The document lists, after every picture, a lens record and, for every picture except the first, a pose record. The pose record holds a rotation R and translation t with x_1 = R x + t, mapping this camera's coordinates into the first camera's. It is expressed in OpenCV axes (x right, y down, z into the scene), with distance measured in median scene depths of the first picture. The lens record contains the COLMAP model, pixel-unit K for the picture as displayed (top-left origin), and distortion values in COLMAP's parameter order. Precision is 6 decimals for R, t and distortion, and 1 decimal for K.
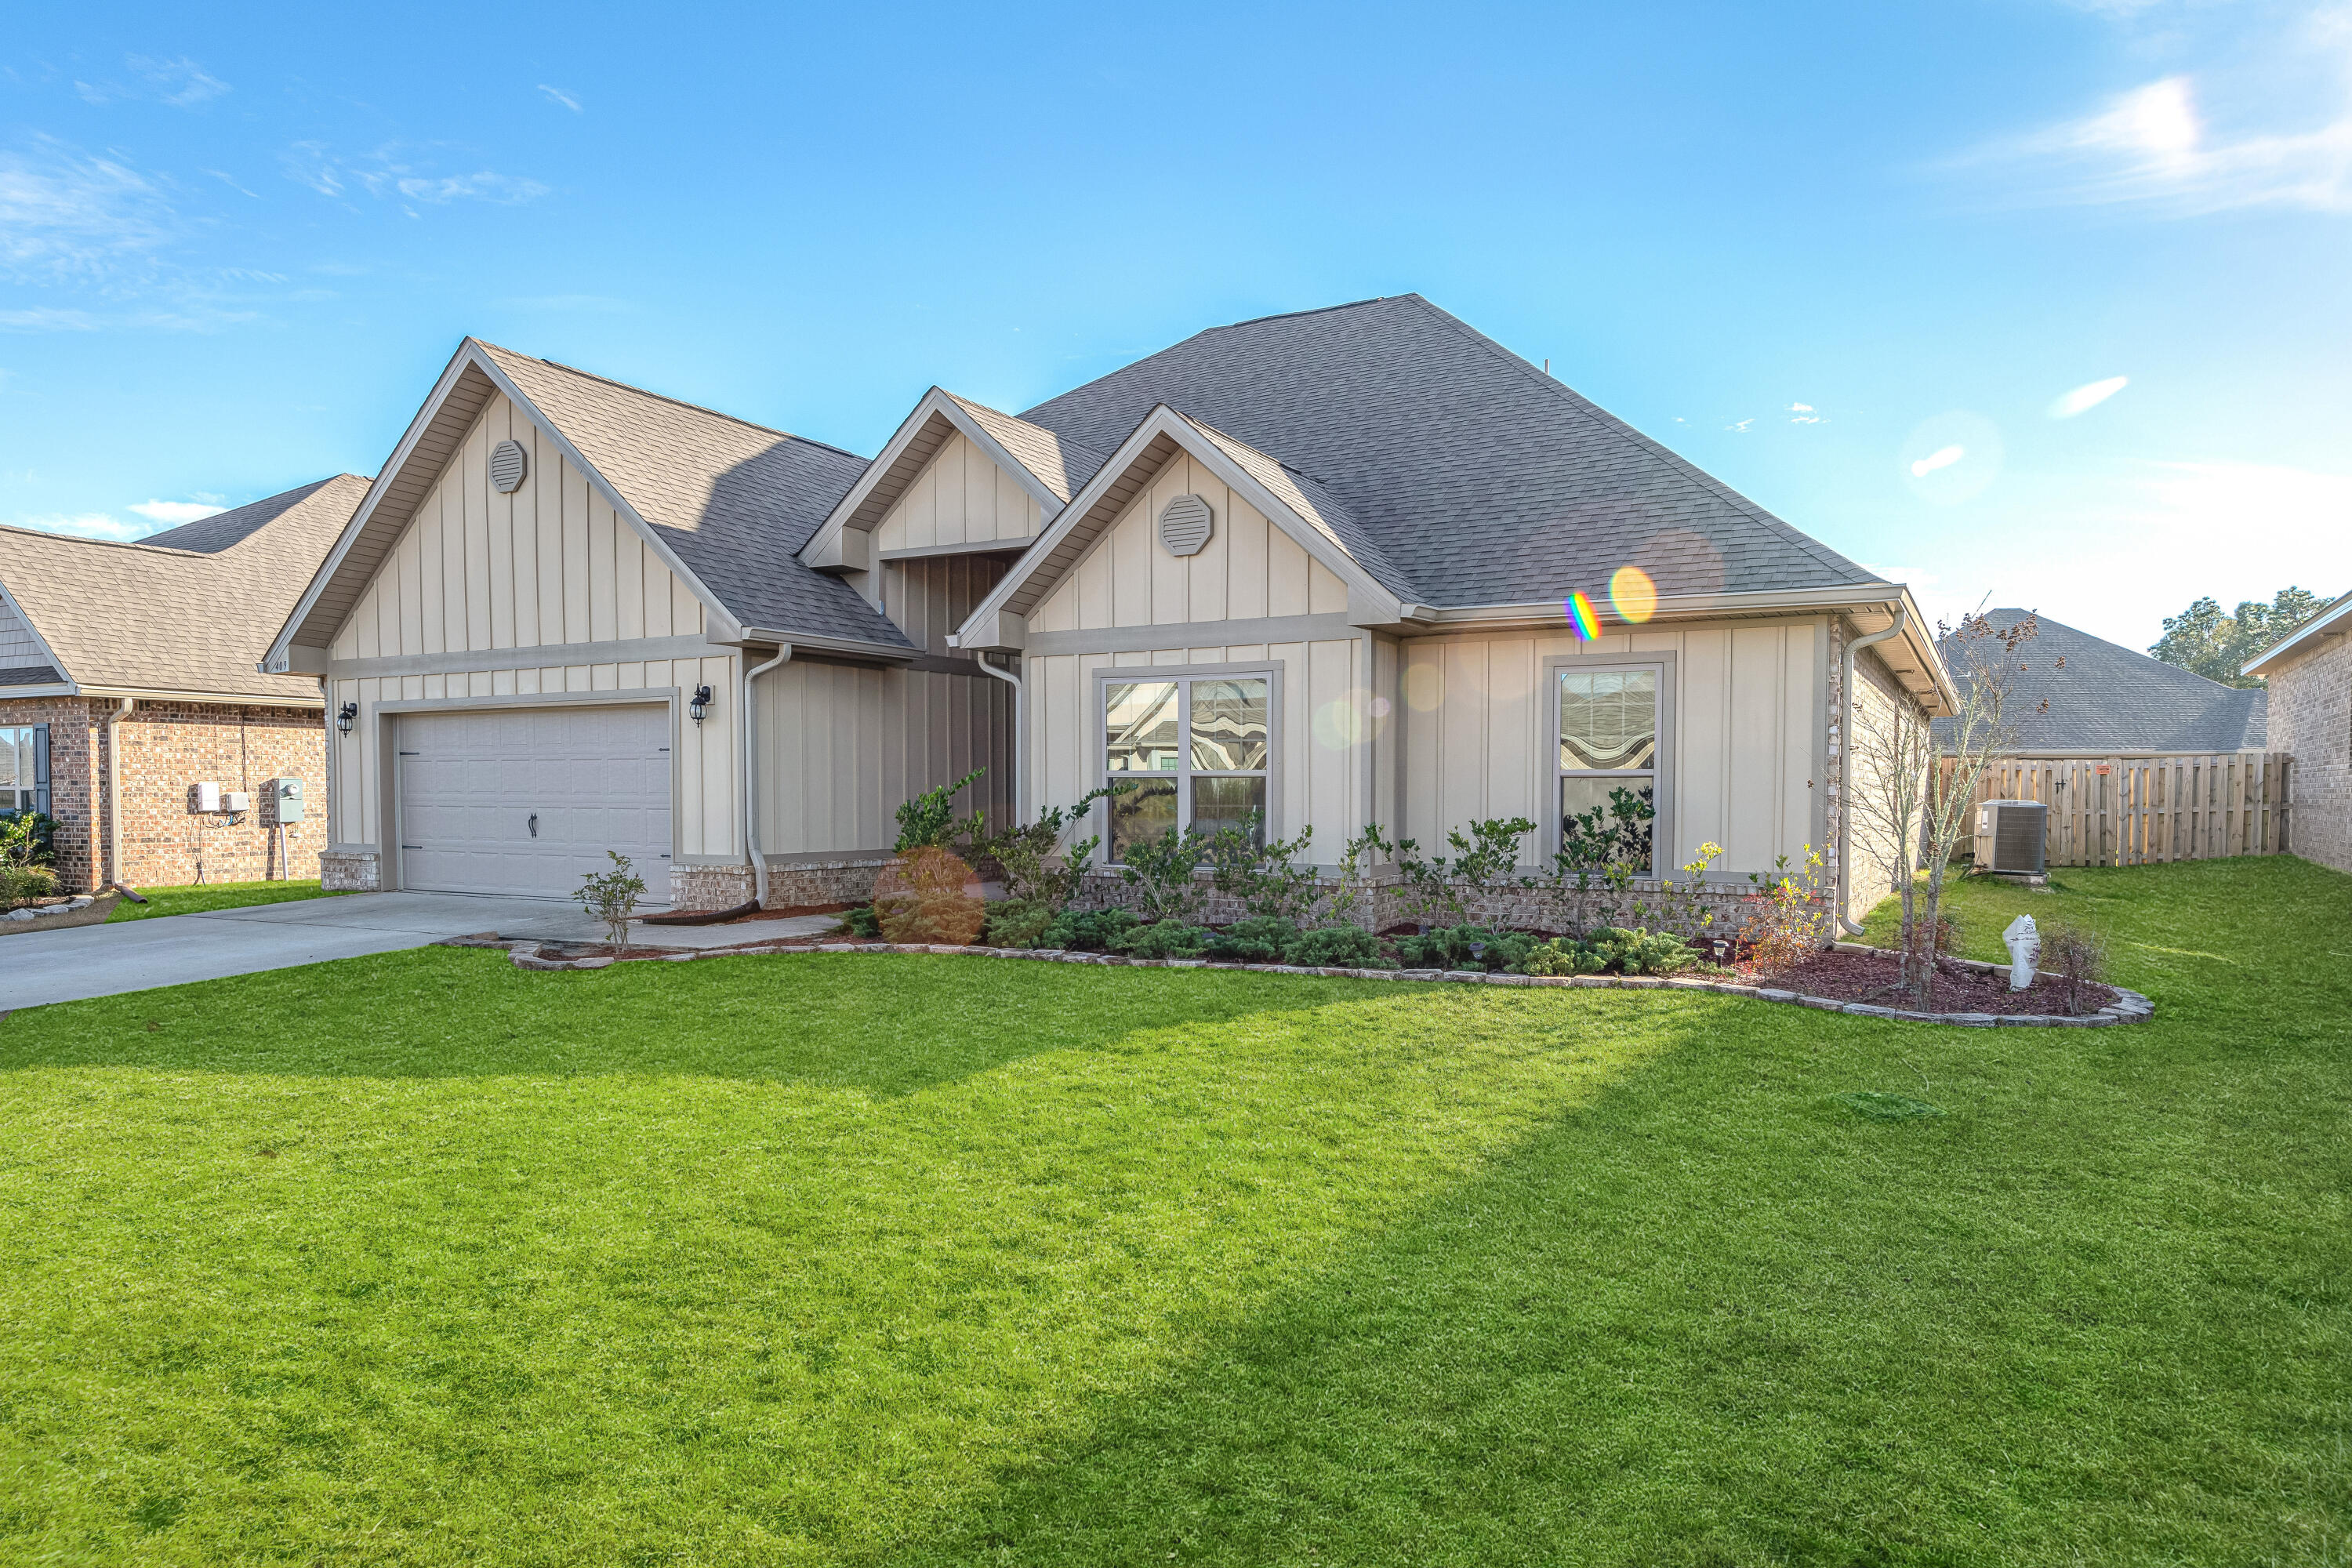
lens RADIAL K [[1428.6, 0, 1173.3], [0, 1428.6, 864.2], [0, 0, 1]] dist [0.002973, 0.001772]
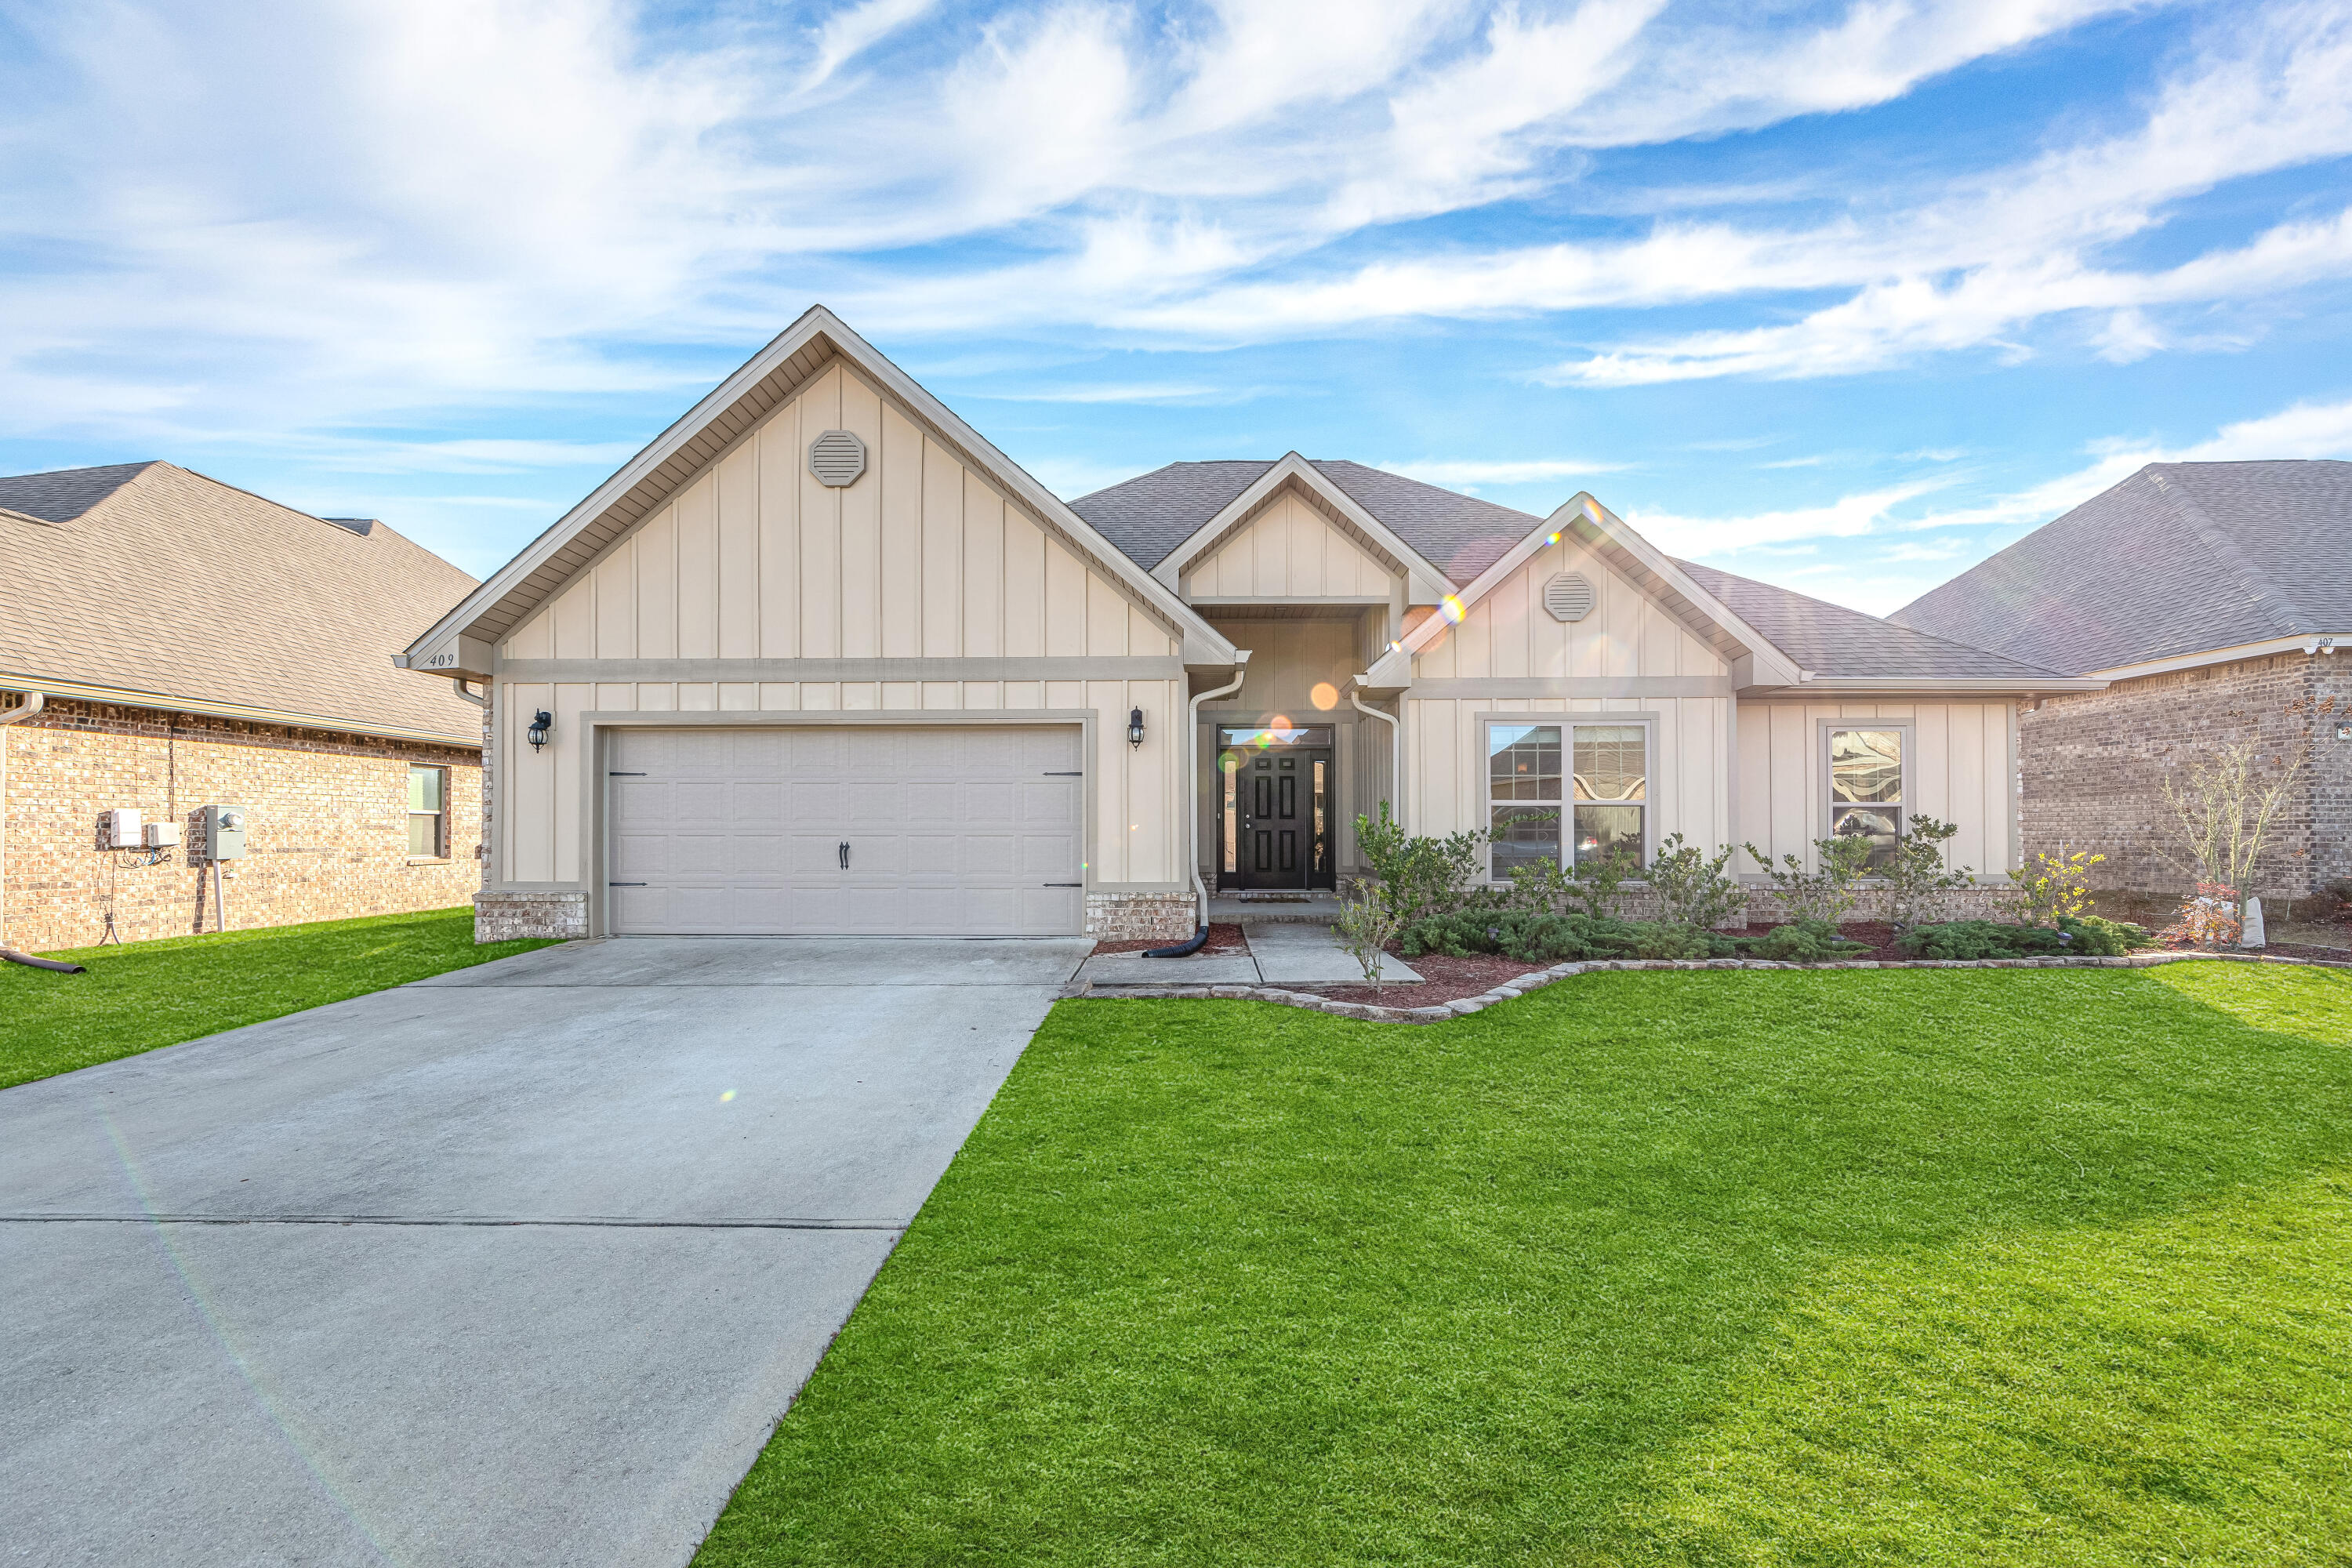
lens RADIAL K [[976.7, 0, 1174.9], [0, 976.7, 829.2], [0, 0, 1]] dist [0.002699, 0.000049]
pose [[0.888238, -0.000746, 0.459383, -0.511190], [0.025085, 0.998585, -0.046881, -0.009148], [-0.458698, 0.053164, 0.887000, 0.335806]]
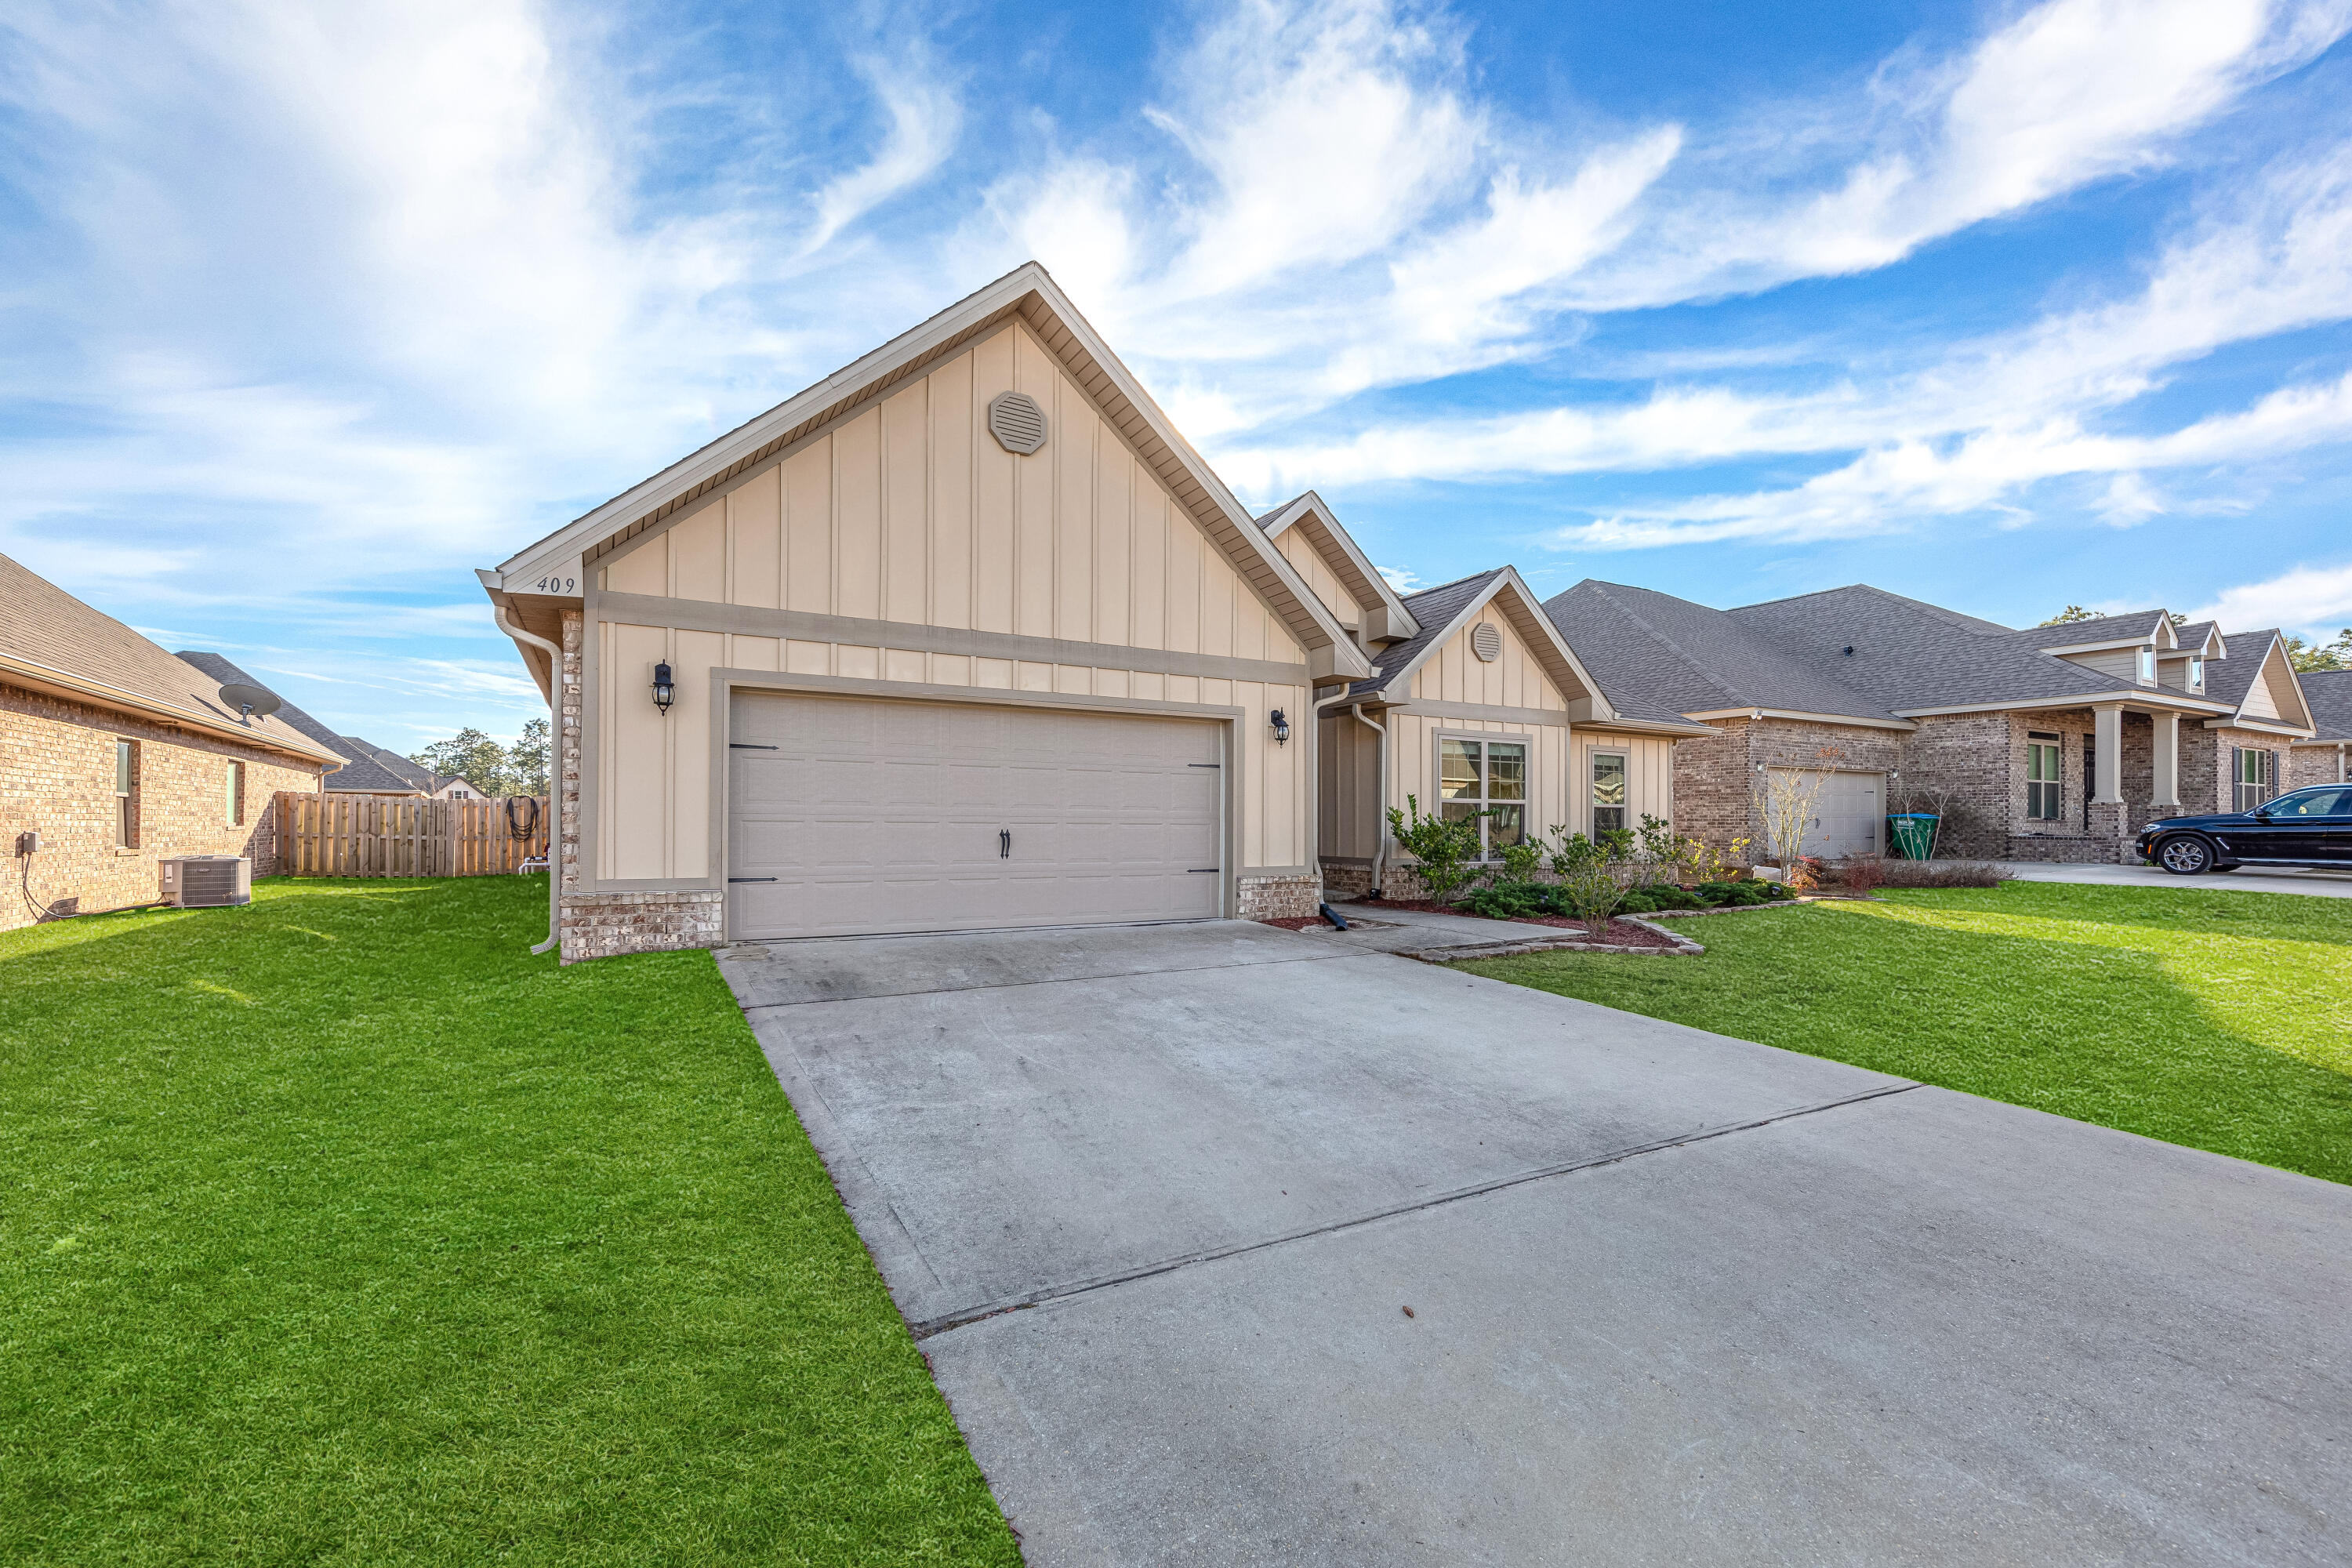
lens RADIAL K [[976.7, 0, 1174.9], [0, 976.7, 829.2], [0, 0, 1]] dist [0.002699, 0.000049]
pose [[0.526151, -0.001211, 0.850390, -0.831594], [0.040116, 0.998921, -0.023398, -0.017175], [-0.849444, 0.046425, 0.525632, 0.570623]]
